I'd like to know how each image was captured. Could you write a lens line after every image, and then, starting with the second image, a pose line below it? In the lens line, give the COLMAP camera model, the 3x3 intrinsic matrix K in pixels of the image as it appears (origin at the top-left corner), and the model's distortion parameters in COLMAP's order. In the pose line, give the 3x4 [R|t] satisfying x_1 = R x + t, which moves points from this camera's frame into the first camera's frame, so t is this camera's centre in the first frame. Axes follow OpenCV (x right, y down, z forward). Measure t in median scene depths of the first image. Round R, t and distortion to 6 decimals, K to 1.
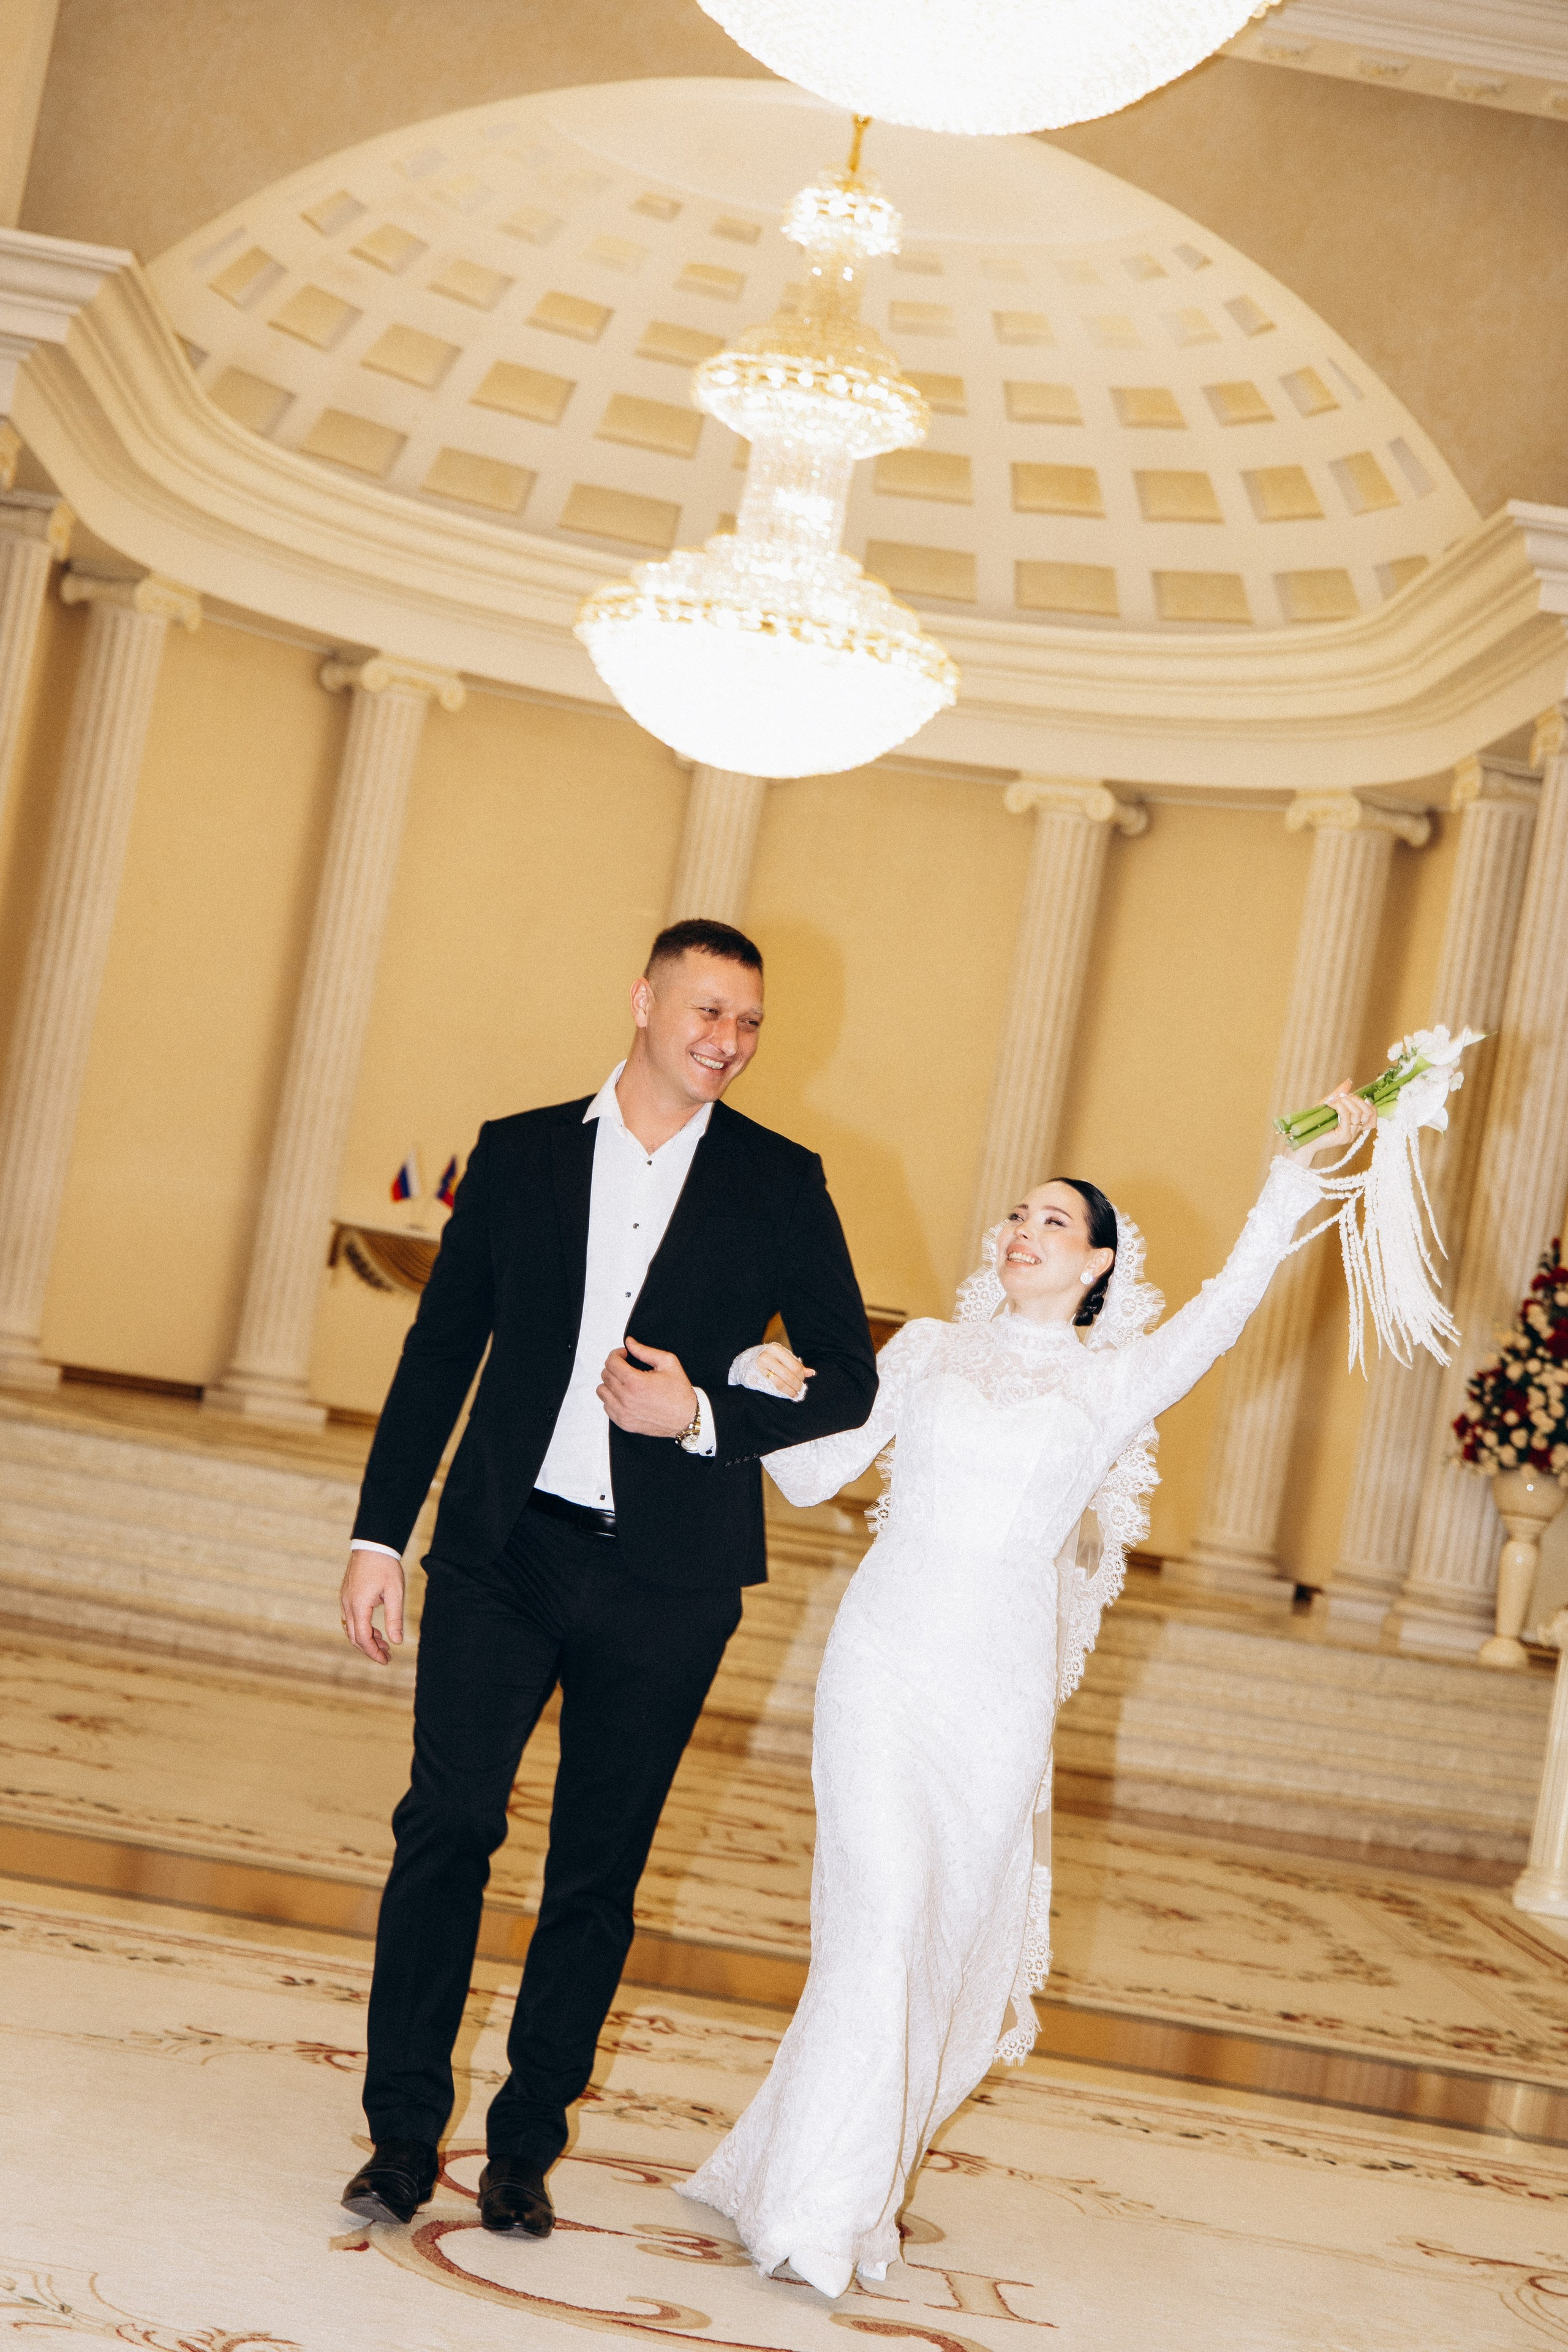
lens RADIAL K [[4998.1, 0, 784.0], [0, 4998.1, 1176.0], [0, 0, 1]] dist [0.007808, 0.145517]
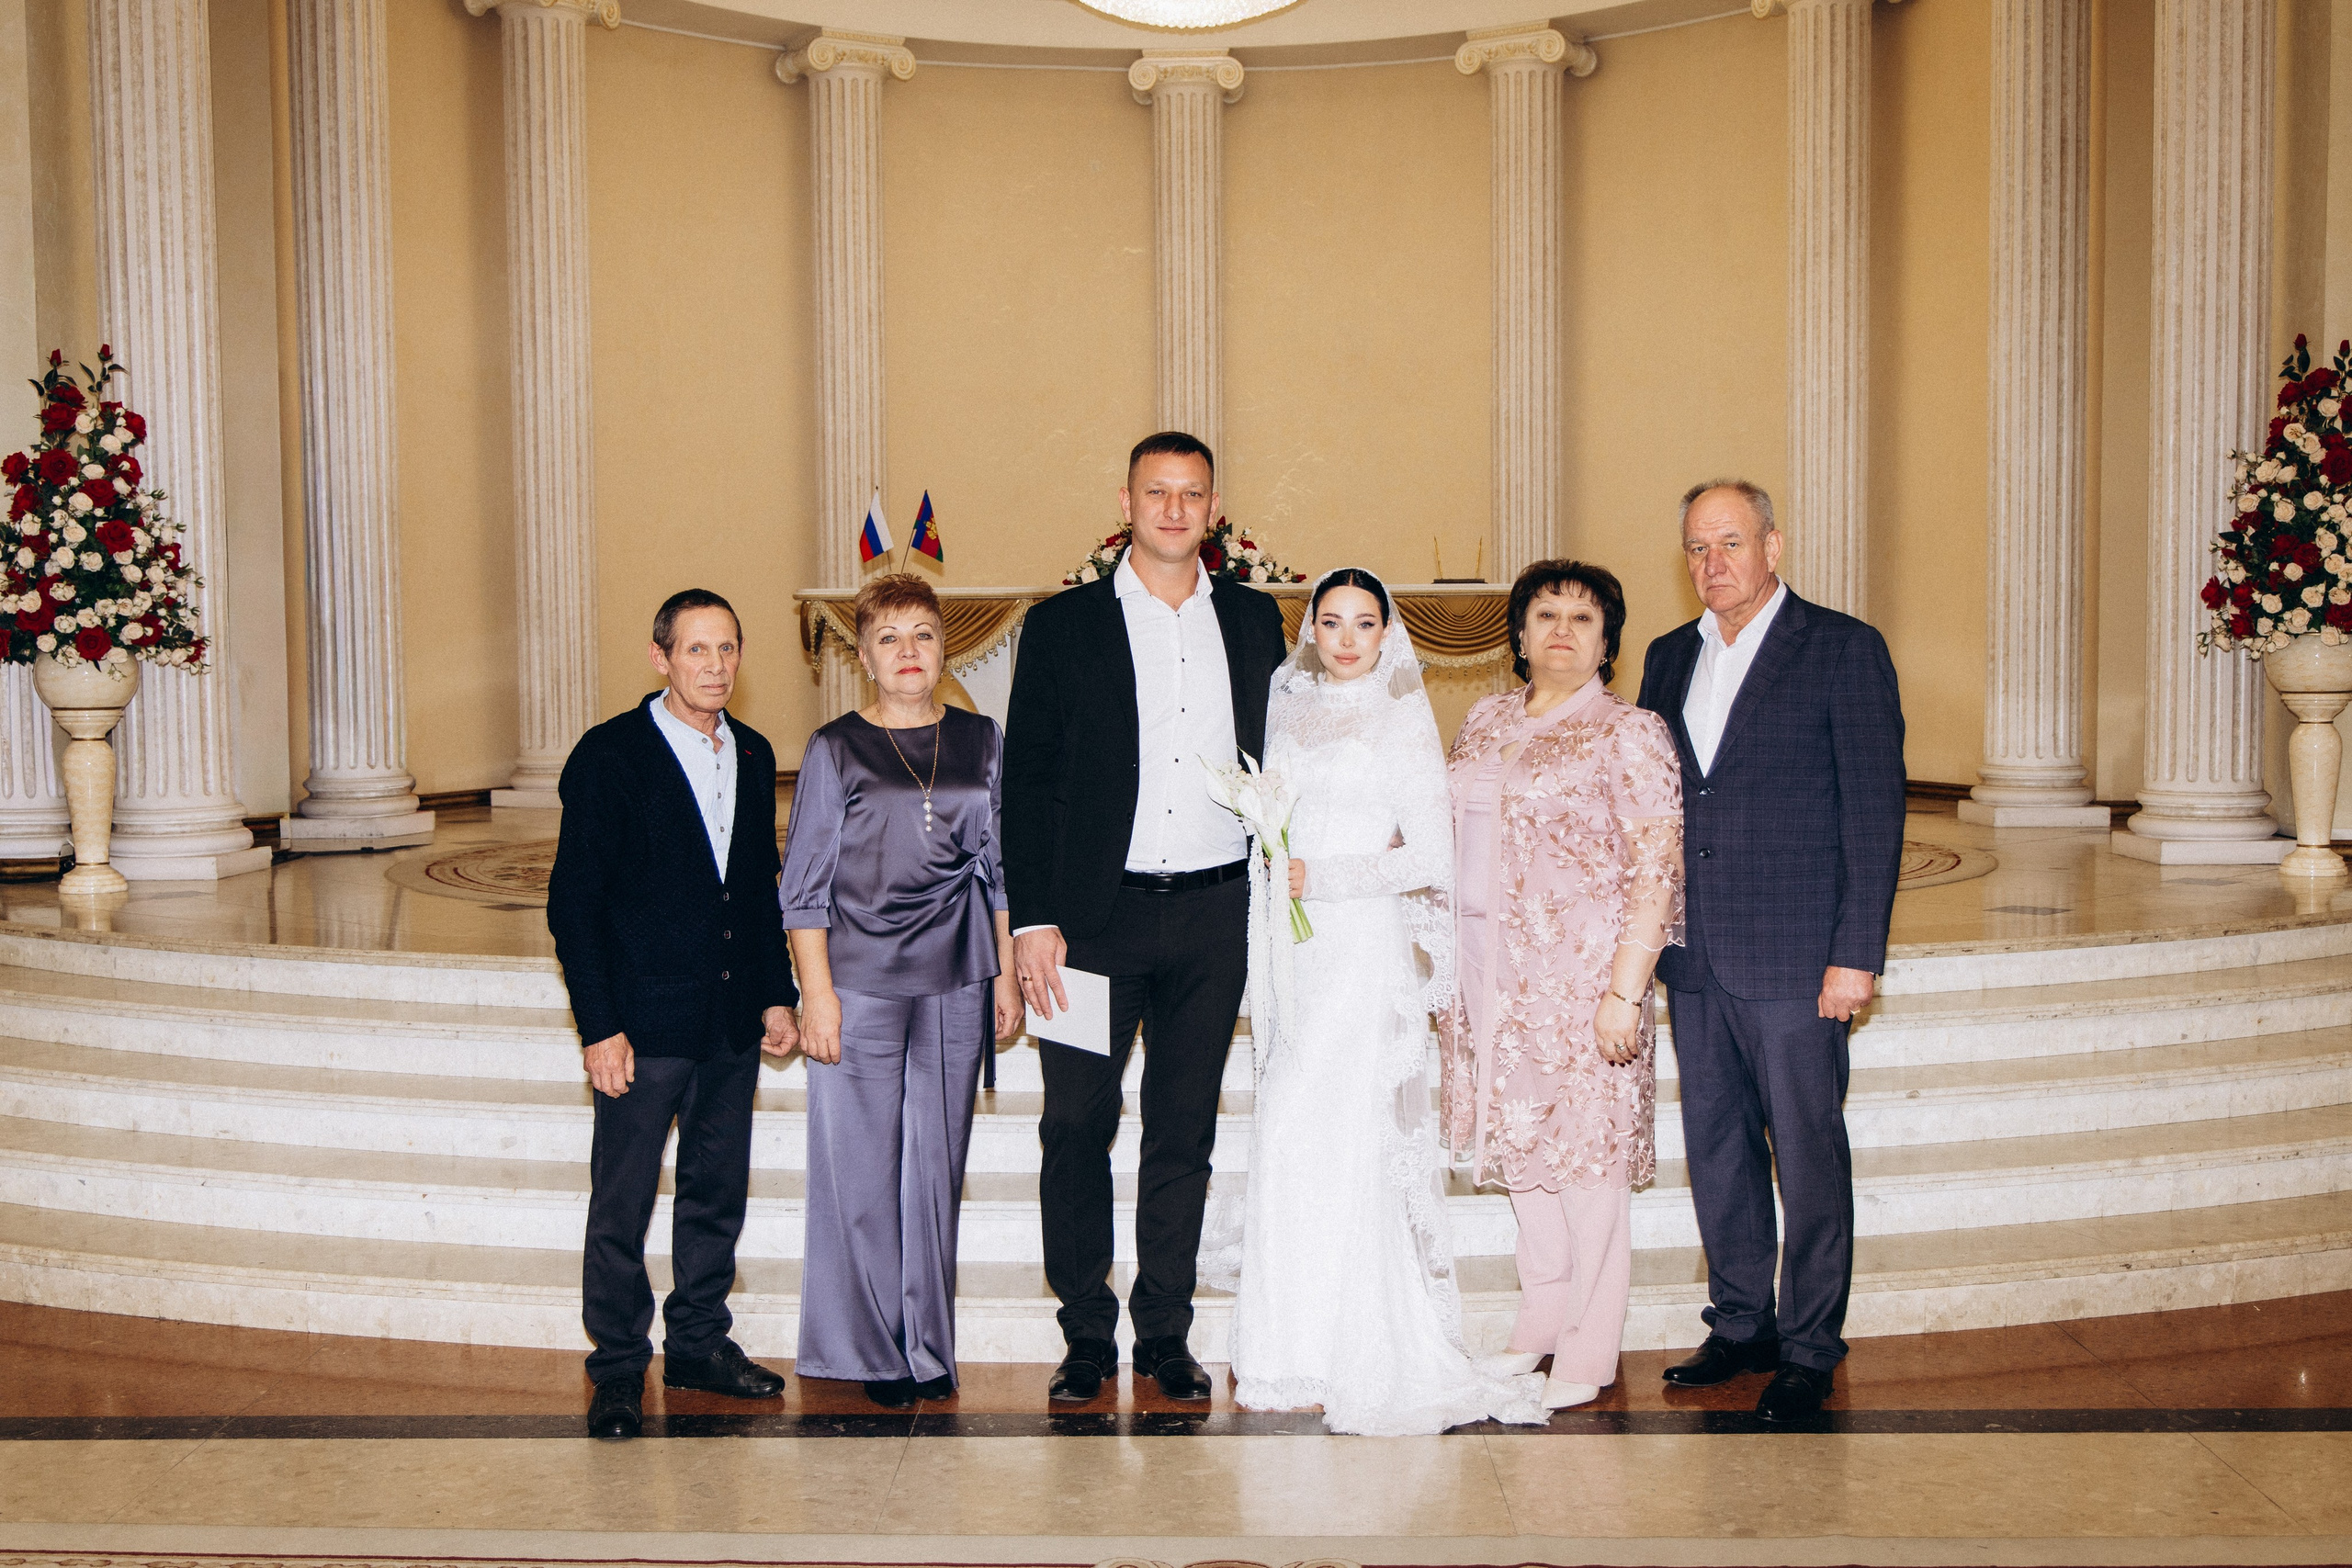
lens RADIAL K [[2691.2, 0, 1176.0], [0, 2691.2, 784.0], [0, 0, 1]] dist [0.003063, 0.012209]
pose [[0.982147, -0.176983, -0.063755, -0.002911], [0.182211, 0.979264, 0.088547, 0.009958], [0.046762, -0.098583, 0.994030, 0.471885]]
